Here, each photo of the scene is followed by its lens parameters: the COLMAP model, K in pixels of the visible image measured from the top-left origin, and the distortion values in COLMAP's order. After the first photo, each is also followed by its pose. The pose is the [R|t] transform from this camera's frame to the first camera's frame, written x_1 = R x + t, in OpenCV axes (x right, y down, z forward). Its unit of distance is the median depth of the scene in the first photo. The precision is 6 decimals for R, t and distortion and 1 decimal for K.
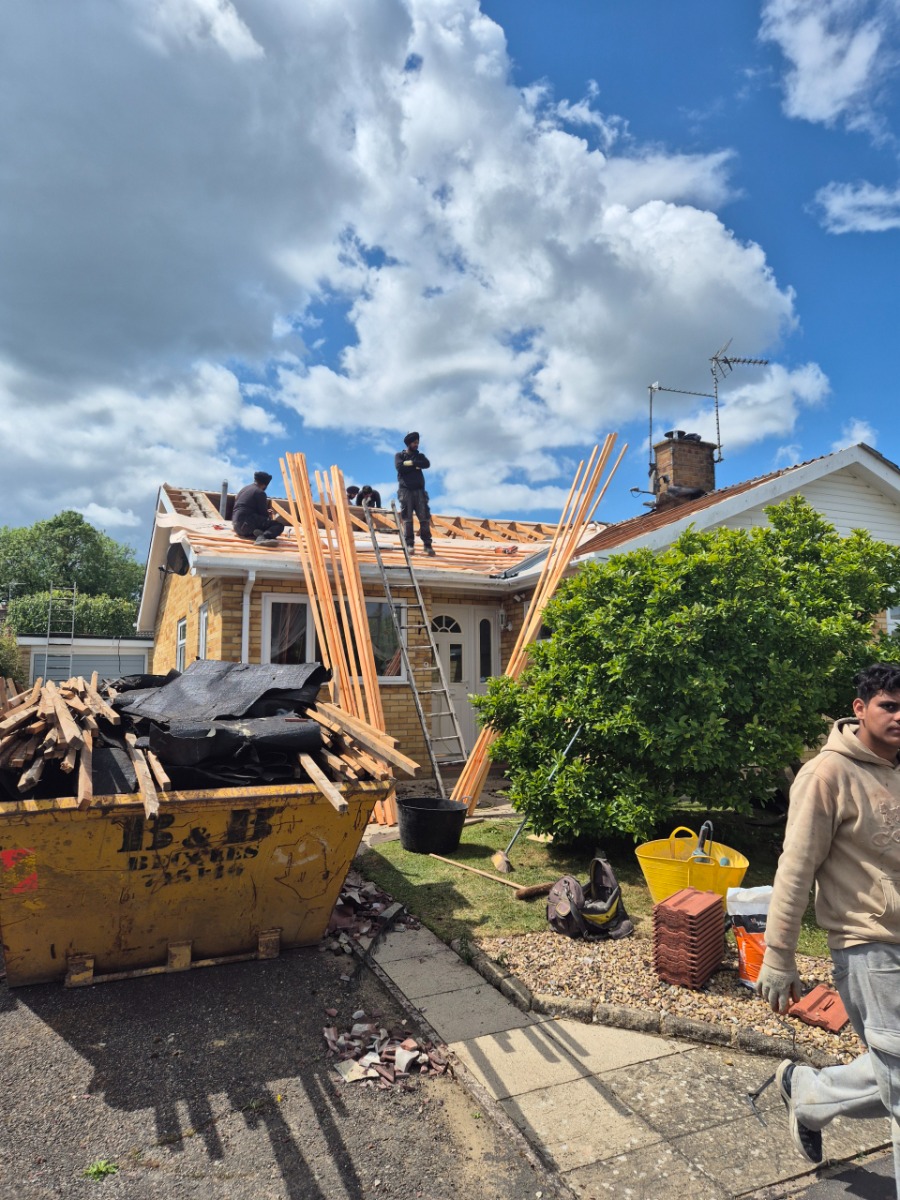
lens RADIAL K [[797.5, 0, 460.0], [0, 797.5, 578.0], [0, 0, 1]] dist [0.058595, -0.022757]
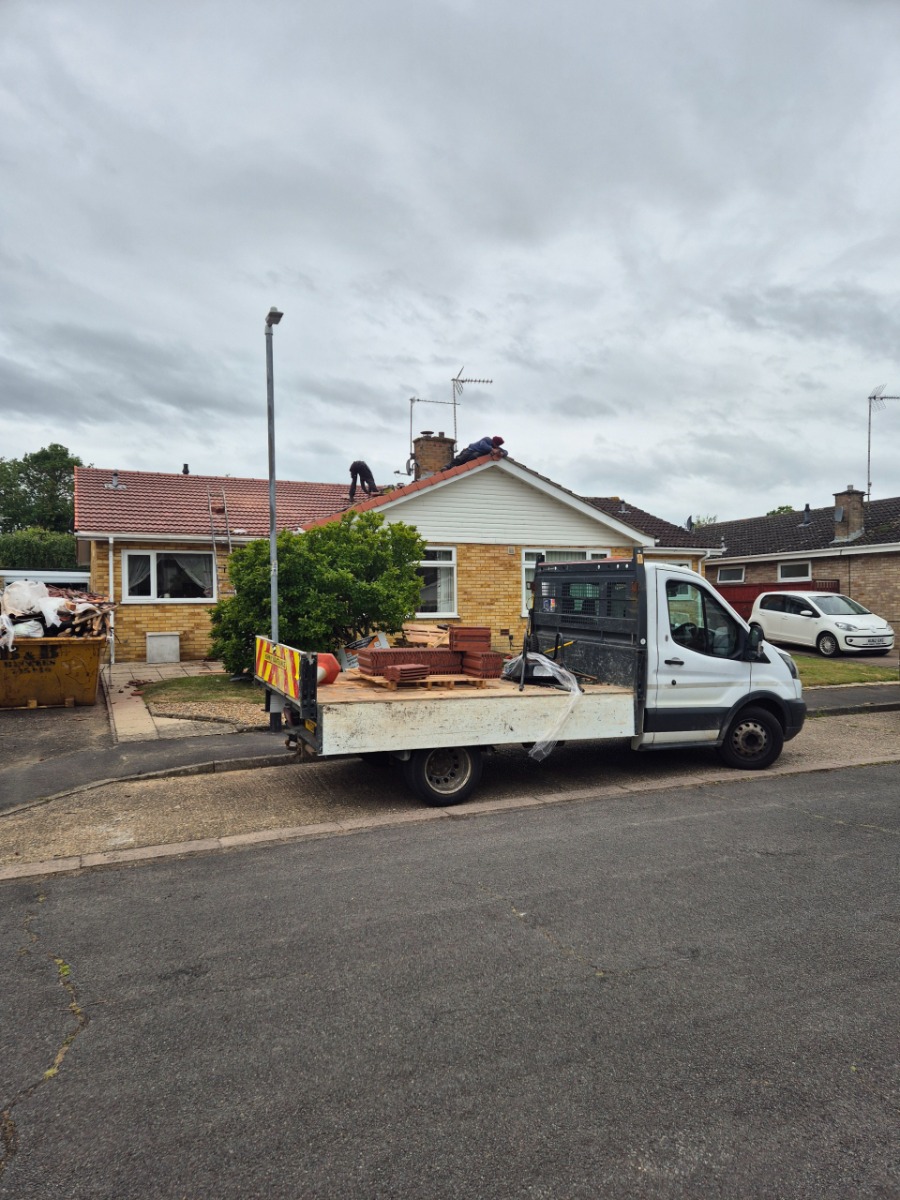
lens RADIAL K [[797.5, 0, 443.2], [0, 797.5, 599.7], [0, 0, 1]] dist [0.058595, -0.022757]
pose [[0.999761, -0.002532, -0.021730, 1.013223], [0.005216, 0.992223, 0.124361, -0.180682], [0.021246, -0.124444, 0.991999, -1.486939]]
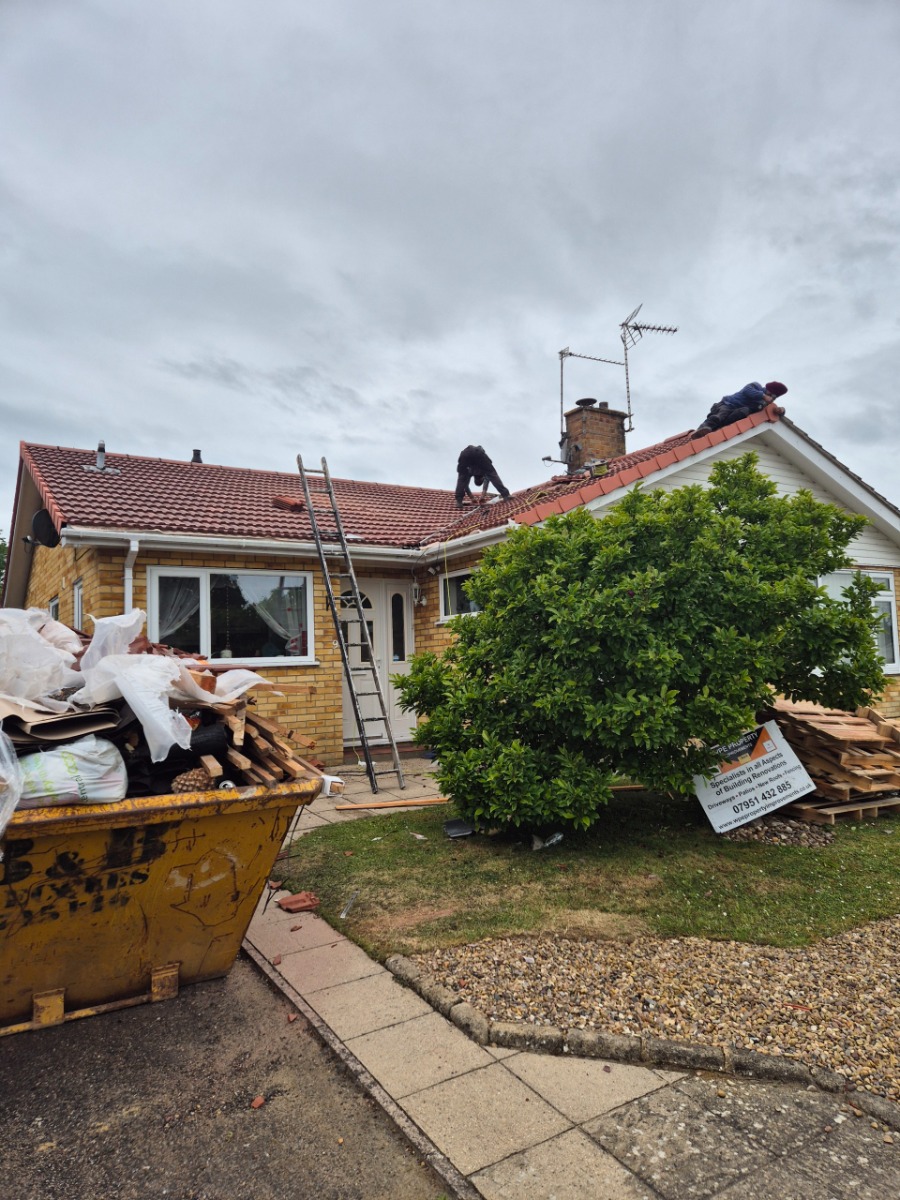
lens RADIAL K [[797.5, 0, 455.9], [0, 797.5, 593.3], [0, 0, 1]] dist [0.058595, -0.022757]
pose [[0.992339, -0.012925, 0.122866, -0.039966], [0.007374, 0.998936, 0.045524, 0.023894], [-0.123324, -0.044269, 0.991379, 0.166582]]
